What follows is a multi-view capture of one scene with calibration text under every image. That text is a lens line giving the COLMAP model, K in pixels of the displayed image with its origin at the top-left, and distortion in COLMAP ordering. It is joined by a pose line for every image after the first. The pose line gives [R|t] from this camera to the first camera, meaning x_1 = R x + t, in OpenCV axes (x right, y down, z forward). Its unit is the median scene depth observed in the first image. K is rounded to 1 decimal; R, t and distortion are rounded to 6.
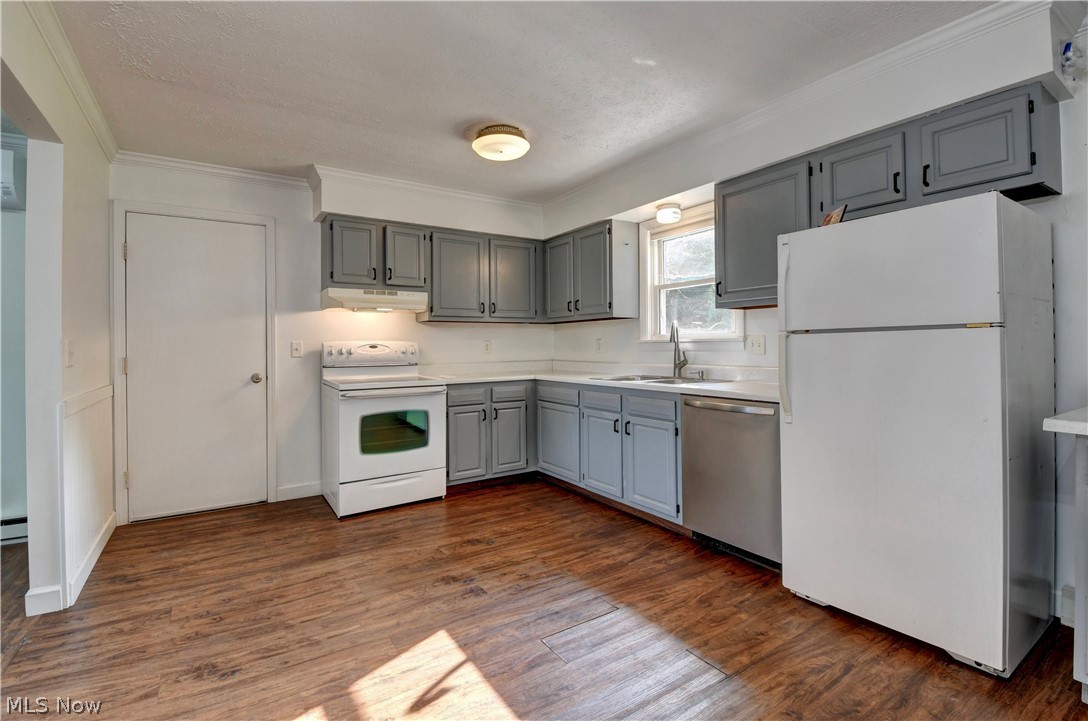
lens RADIAL K [[484.2, 0, 510.2], [0, 484.2, 349.2], [0, 0, 1]] dist [-0.000847, -0.010454]
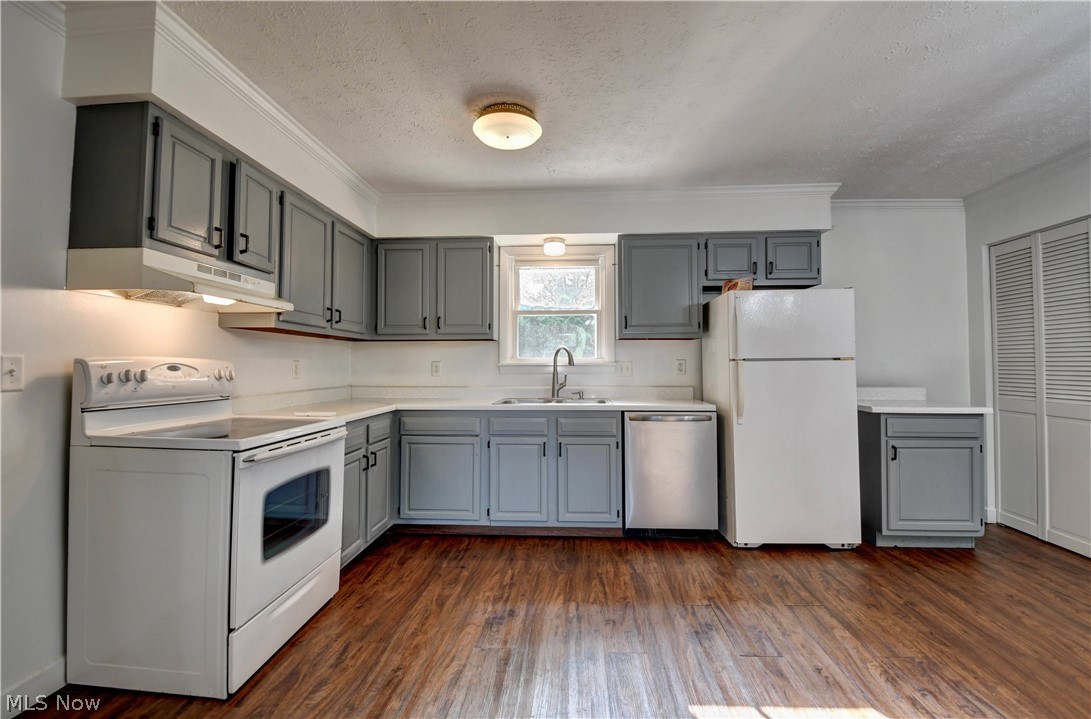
lens RADIAL K [[485.6, 0, 532.9], [0, 485.6, 353.5], [0, 0, 1]] dist [-0.000847, -0.010454]
pose [[0.575501, 0.032078, 0.817171, -0.603271], [0.001771, 0.999179, -0.040470, 0.002219], [-0.817799, 0.024738, 0.574972, 0.435794]]
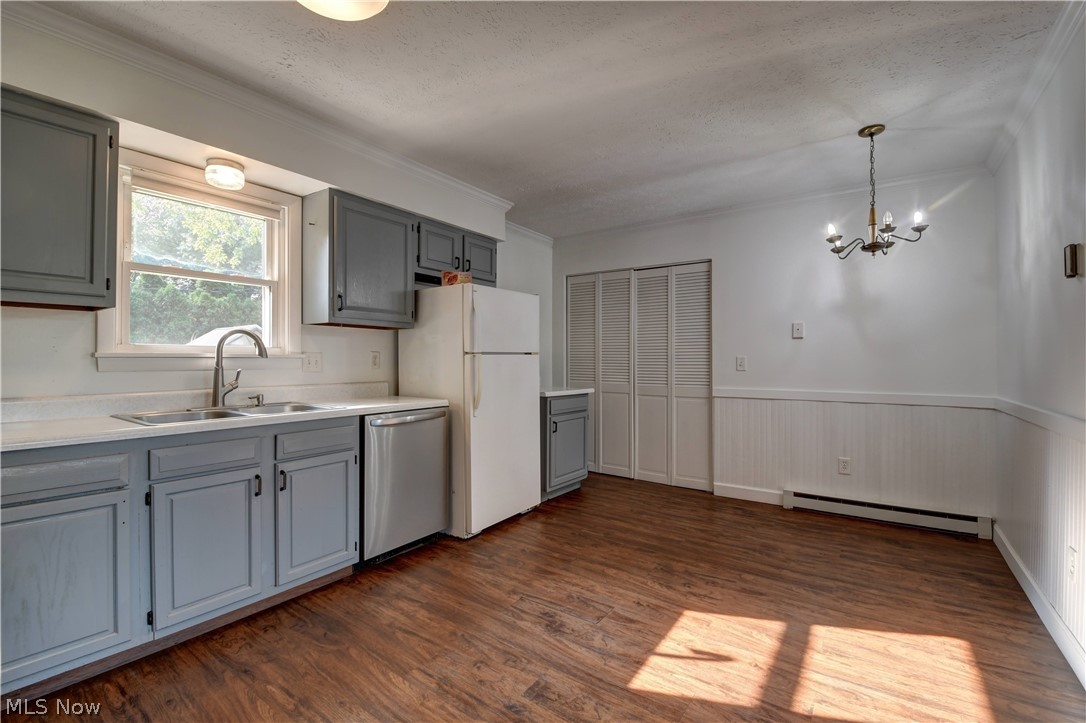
lens RADIAL K [[483.3, 0, 549.4], [0, 483.3, 362.4], [0, 0, 1]] dist [-0.000847, -0.010454]
pose [[-0.420532, 0.004463, 0.907267, -0.525117], [0.009227, 0.999957, -0.000642, -0.003104], [-0.907231, 0.008102, -0.420556, 0.902588]]
